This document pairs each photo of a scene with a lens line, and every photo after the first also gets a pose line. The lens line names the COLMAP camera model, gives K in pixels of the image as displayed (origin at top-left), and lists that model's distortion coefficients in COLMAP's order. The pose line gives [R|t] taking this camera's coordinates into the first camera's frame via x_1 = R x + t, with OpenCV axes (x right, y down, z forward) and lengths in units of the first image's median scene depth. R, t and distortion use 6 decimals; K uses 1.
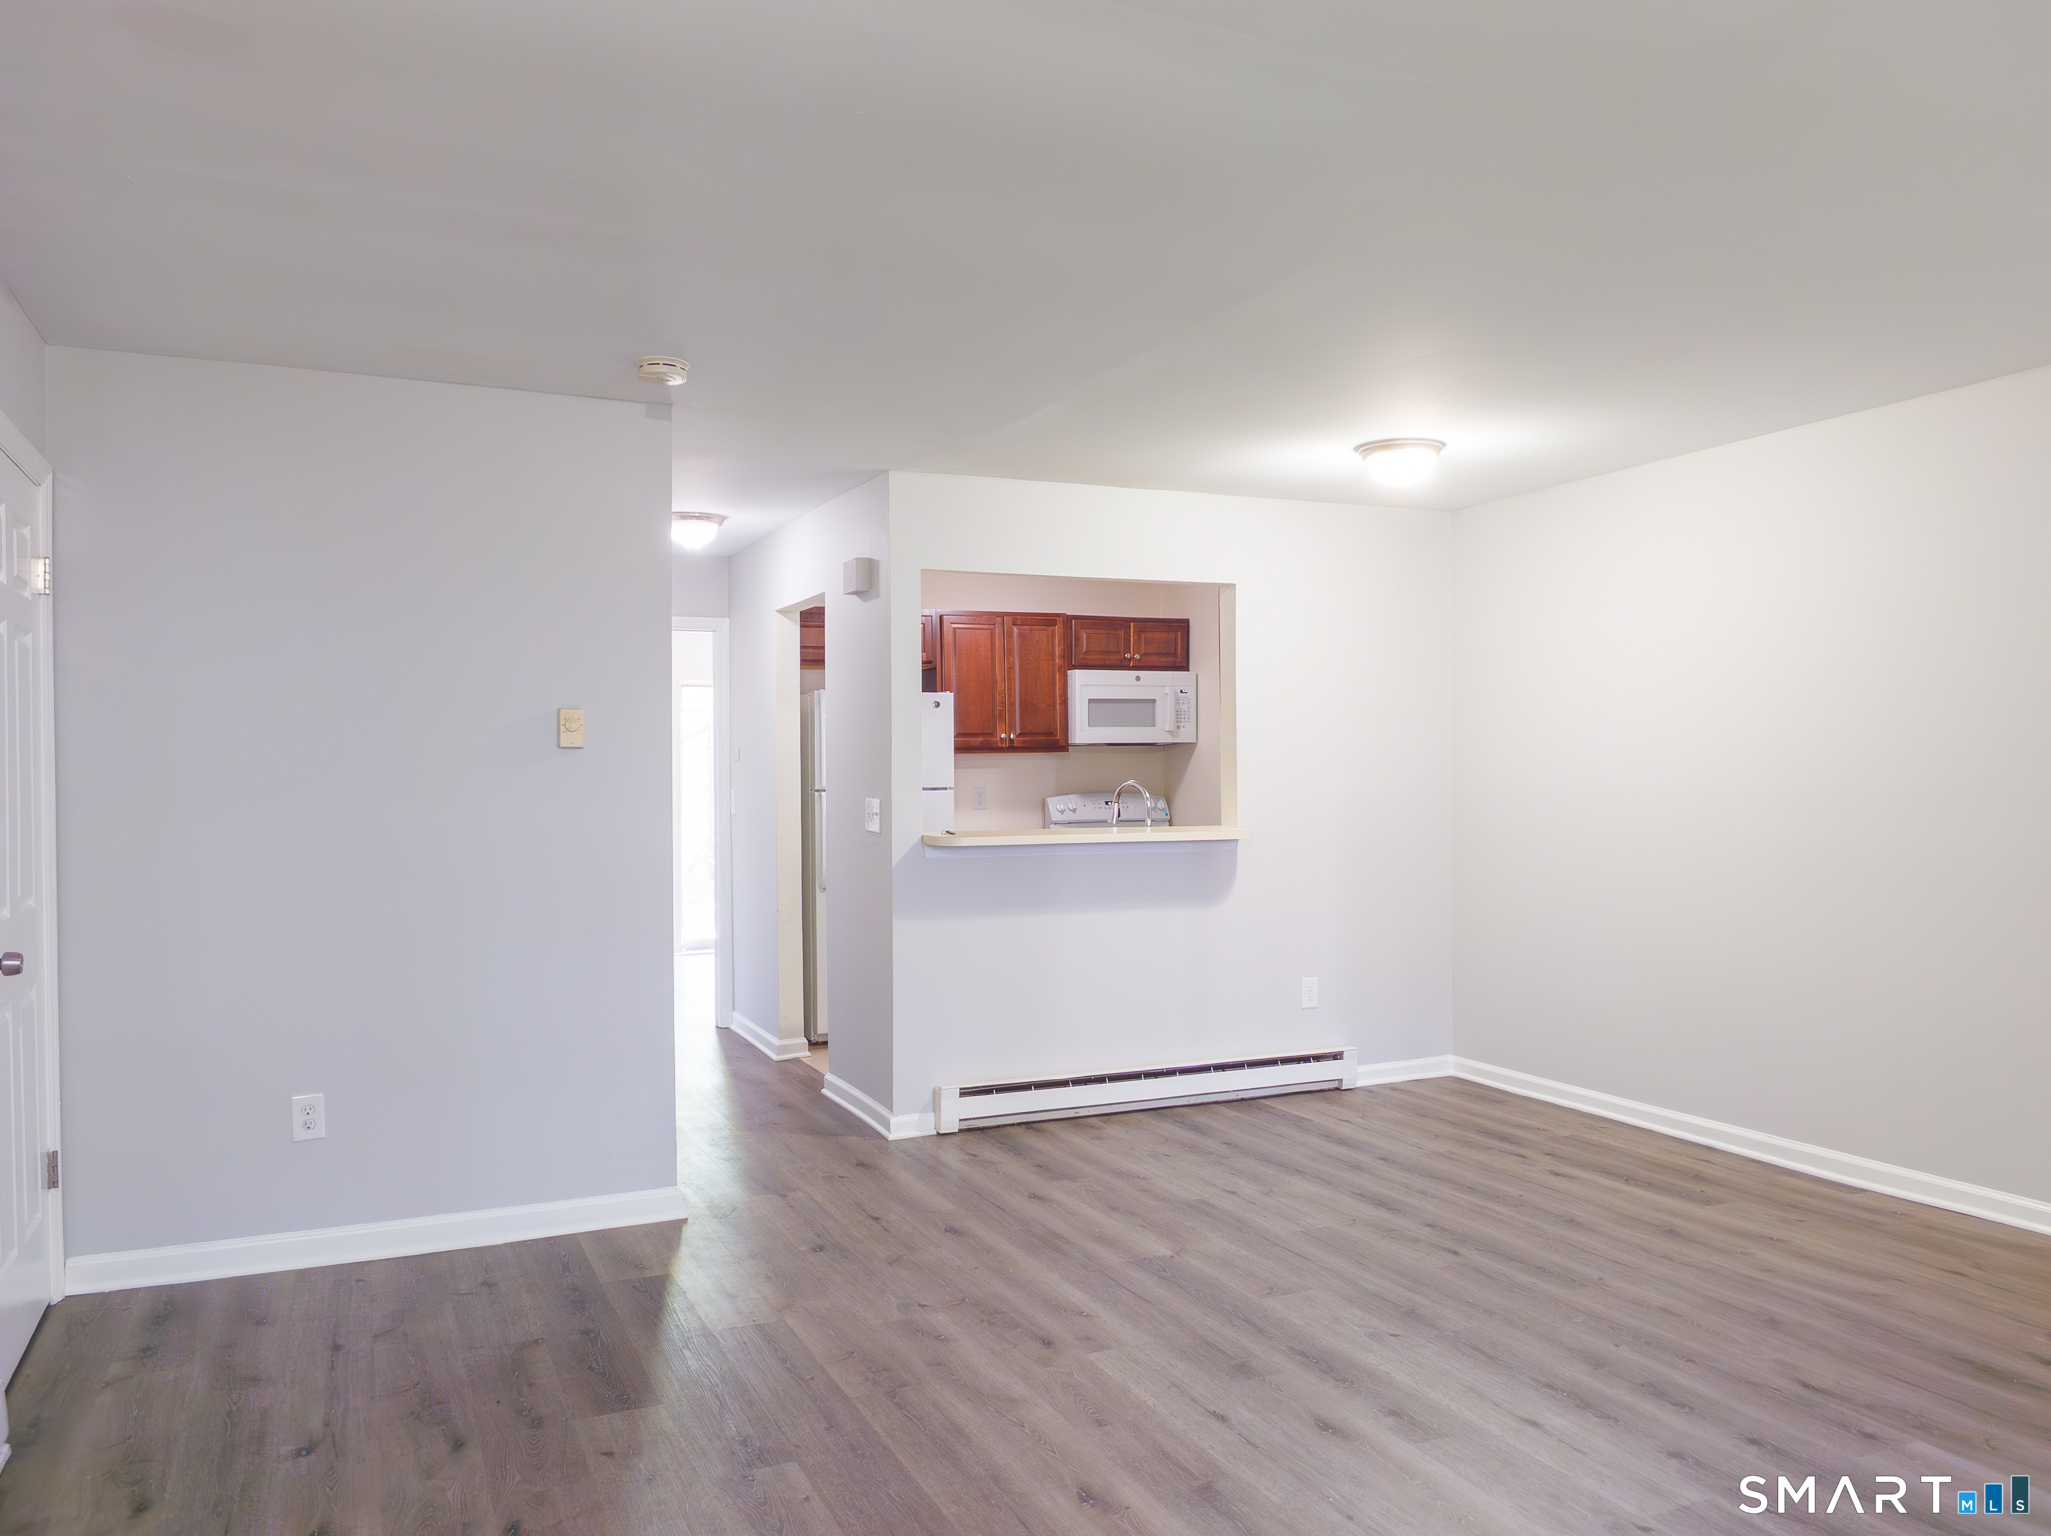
lens RADIAL K [[1537.1, 0, 1018.9], [0, 1537.1, 774.6], [0, 0, 1]] dist [0.001763, -0.004725]
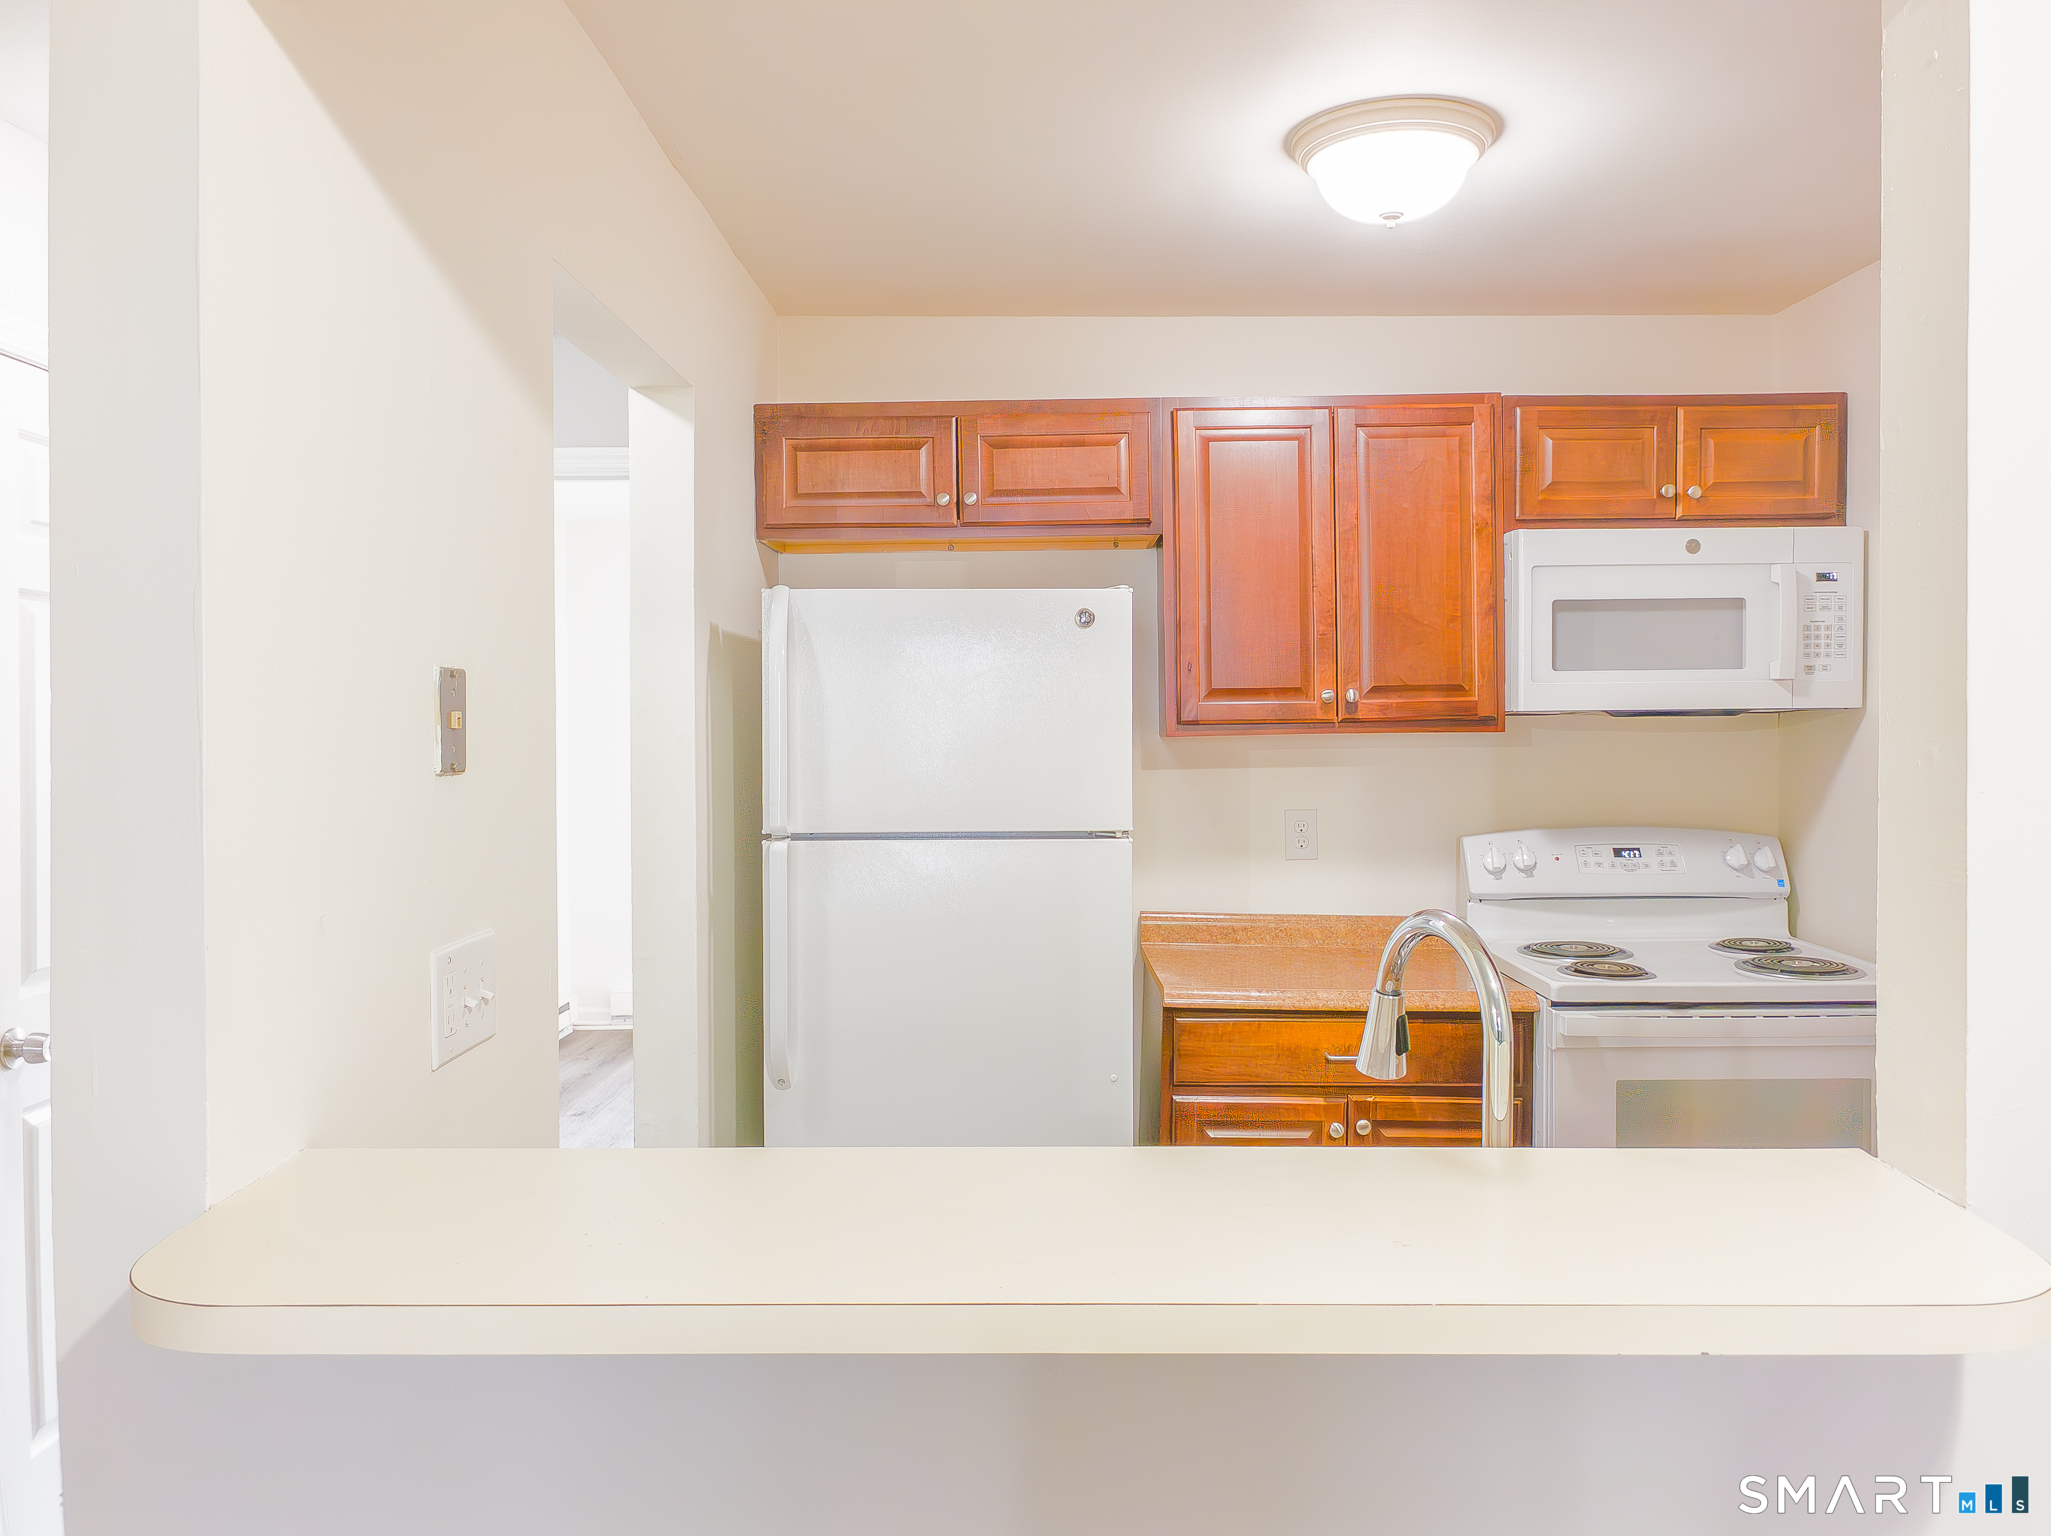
lens RADIAL K [[1537.1, 0, 1019.5], [0, 1537.1, 735.6], [0, 0, 1]] dist [0.001763, -0.004725]
pose [[0.911883, 0.009335, -0.410345, 0.081906], [-0.002630, 0.999854, 0.016901, -0.020215], [0.410443, -0.014332, 0.911774, 0.567442]]
